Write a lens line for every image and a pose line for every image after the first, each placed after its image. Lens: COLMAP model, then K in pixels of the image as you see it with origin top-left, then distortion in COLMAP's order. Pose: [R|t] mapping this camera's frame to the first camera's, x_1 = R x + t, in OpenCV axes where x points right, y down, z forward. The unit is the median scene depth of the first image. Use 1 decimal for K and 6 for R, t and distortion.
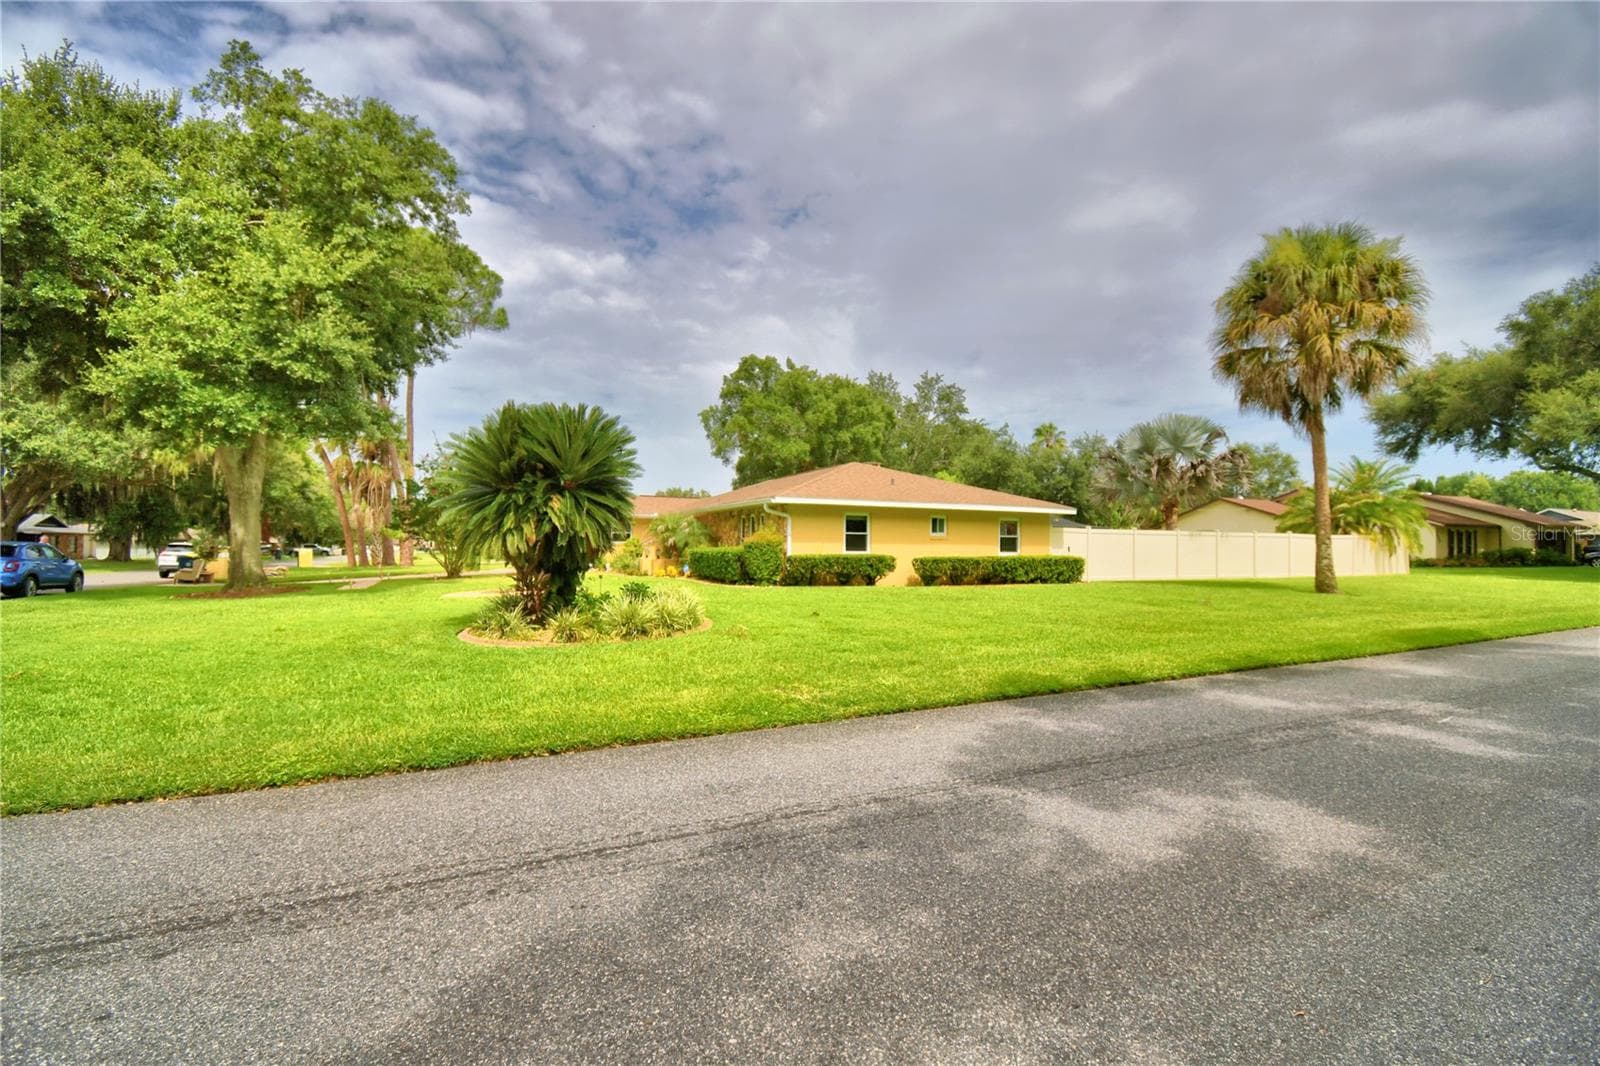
lens RADIAL K [[705.0, 0, 797.6], [0, 705.0, 537.2], [0, 0, 1]] dist [0.018482, -0.022378]
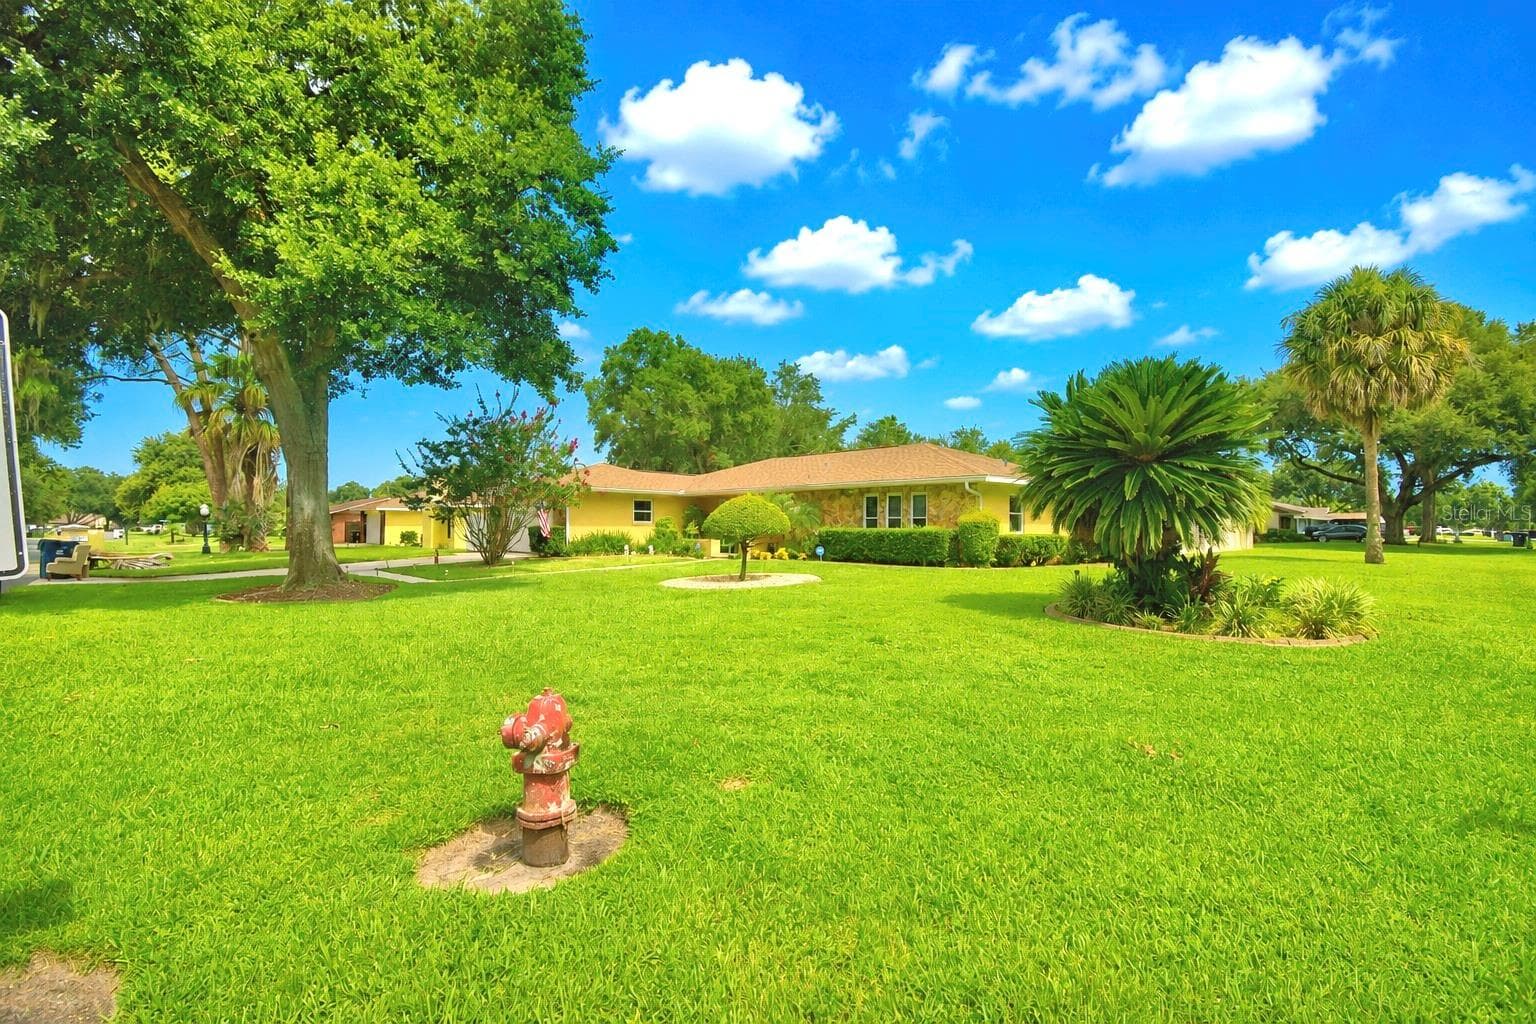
lens RADIAL K [[676.8, 0, 765.7], [0, 676.8, 516.1], [0, 0, 1]] dist [0.018482, -0.022378]
pose [[0.946166, 0.004733, 0.323648, -0.255429], [-0.003990, 0.999988, -0.002959, 0.000866], [-0.323658, 0.001508, 0.946173, 0.086541]]
